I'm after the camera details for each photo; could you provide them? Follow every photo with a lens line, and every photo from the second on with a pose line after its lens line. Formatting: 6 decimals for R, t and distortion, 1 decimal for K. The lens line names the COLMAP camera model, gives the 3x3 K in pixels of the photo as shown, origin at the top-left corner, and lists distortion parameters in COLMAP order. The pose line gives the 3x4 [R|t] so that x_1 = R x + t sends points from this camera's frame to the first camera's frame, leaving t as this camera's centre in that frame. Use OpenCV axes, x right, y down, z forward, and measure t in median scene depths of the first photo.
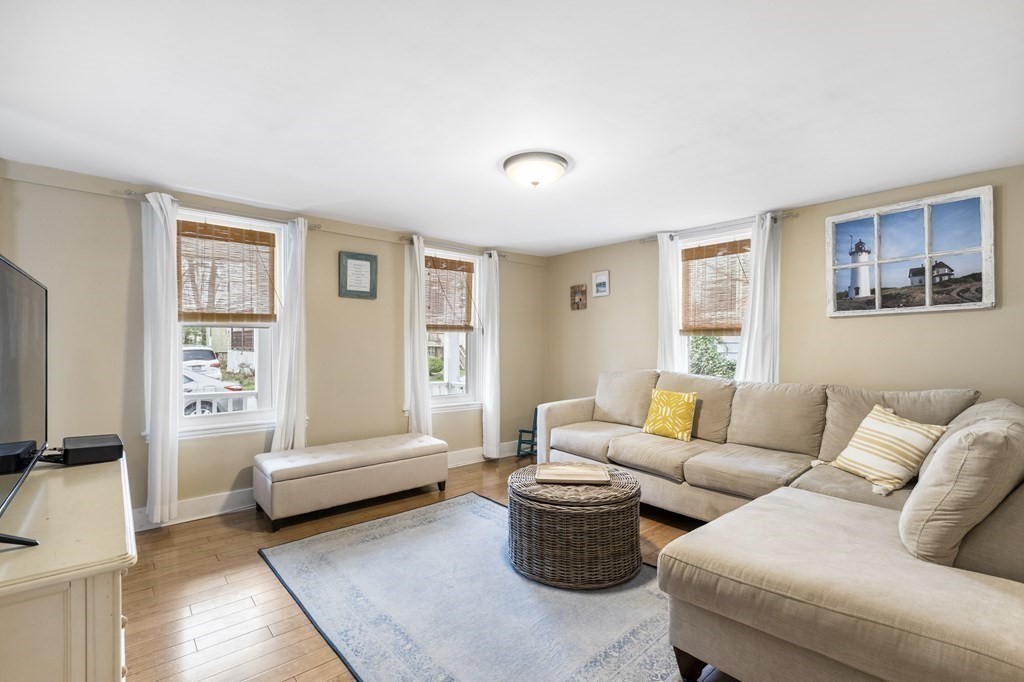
lens RADIAL K [[466.2, 0, 508.4], [0, 466.2, 348.4], [0, 0, 1]] dist [0.002549, 0.000750]
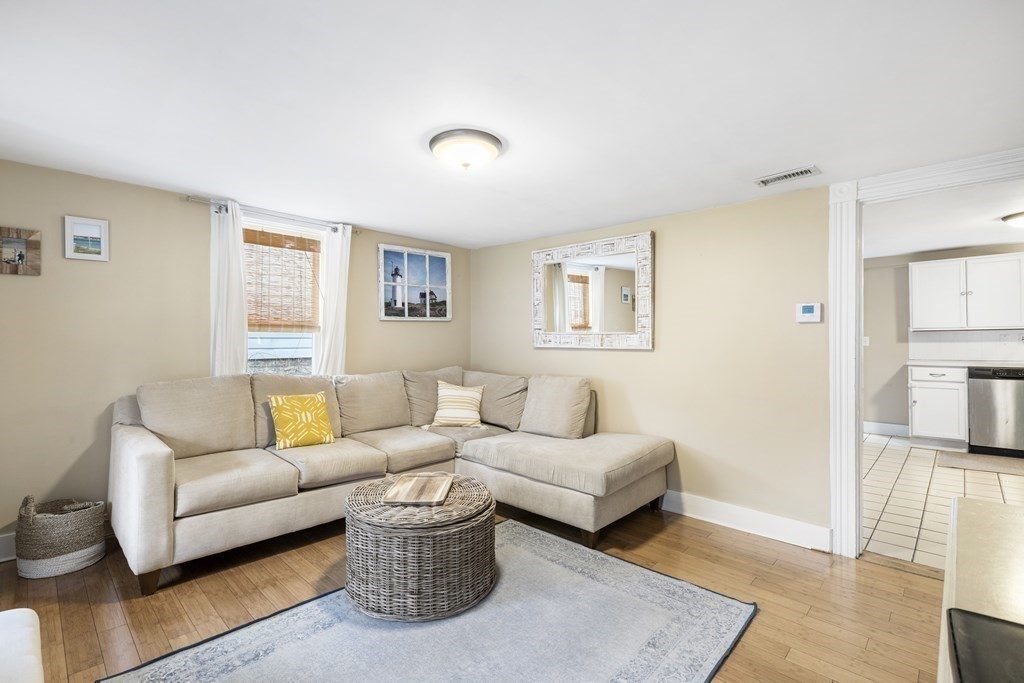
lens RADIAL K [[466.2, 0, 512.4], [0, 466.2, 334.4], [0, 0, 1]] dist [0.002549, 0.000750]
pose [[-0.098158, 0.007191, 0.995145, -0.683767], [0.003659, 0.999970, -0.006865, -0.017791], [-0.995164, 0.002967, -0.098181, 0.806550]]
